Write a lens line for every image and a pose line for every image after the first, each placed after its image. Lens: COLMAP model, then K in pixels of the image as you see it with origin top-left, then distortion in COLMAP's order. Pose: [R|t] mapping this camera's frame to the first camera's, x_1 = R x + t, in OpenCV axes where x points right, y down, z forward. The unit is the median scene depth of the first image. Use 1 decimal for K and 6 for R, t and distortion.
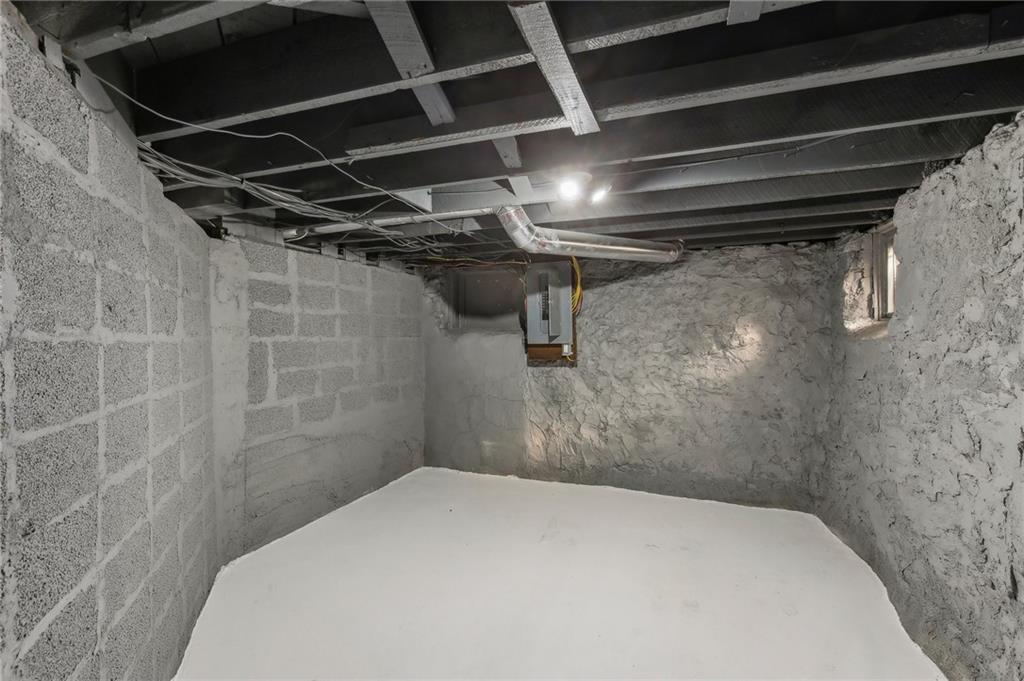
lens RADIAL K [[470.9, 0, 508.1], [0, 470.9, 342.1], [0, 0, 1]] dist [0.019635, -0.006205]
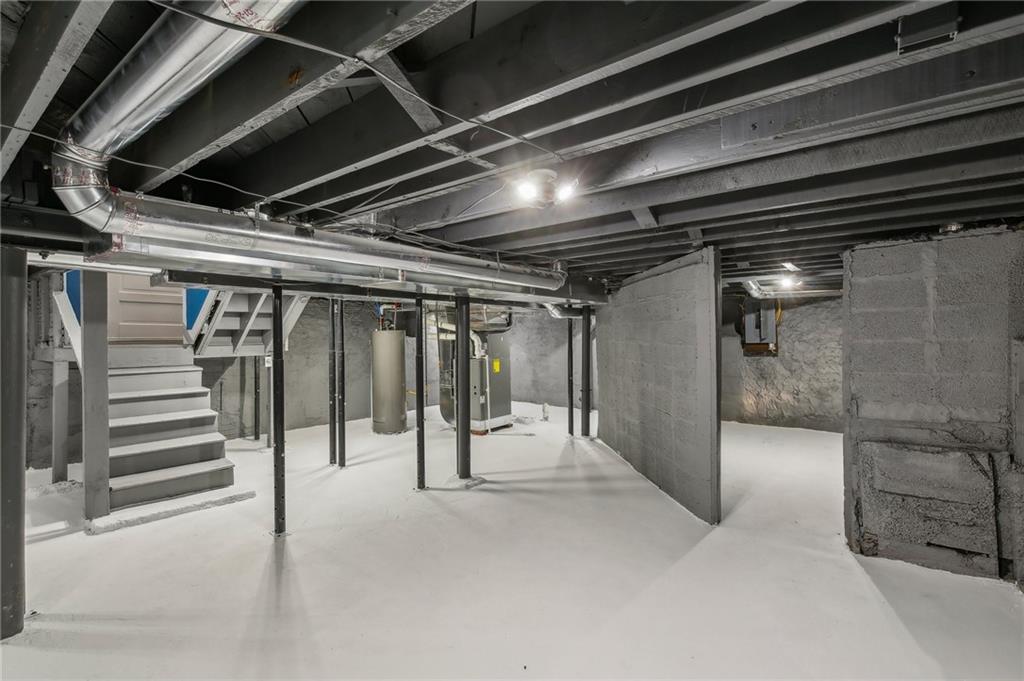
lens RADIAL K [[470.9, 0, 517.6], [0, 470.9, 337.0], [0, 0, 1]] dist [0.019635, -0.006205]
pose [[0.953639, -0.006897, -0.300874, -0.234524], [0.005353, 0.999968, -0.005956, -0.012043], [0.300905, 0.004070, 0.953645, -0.900722]]
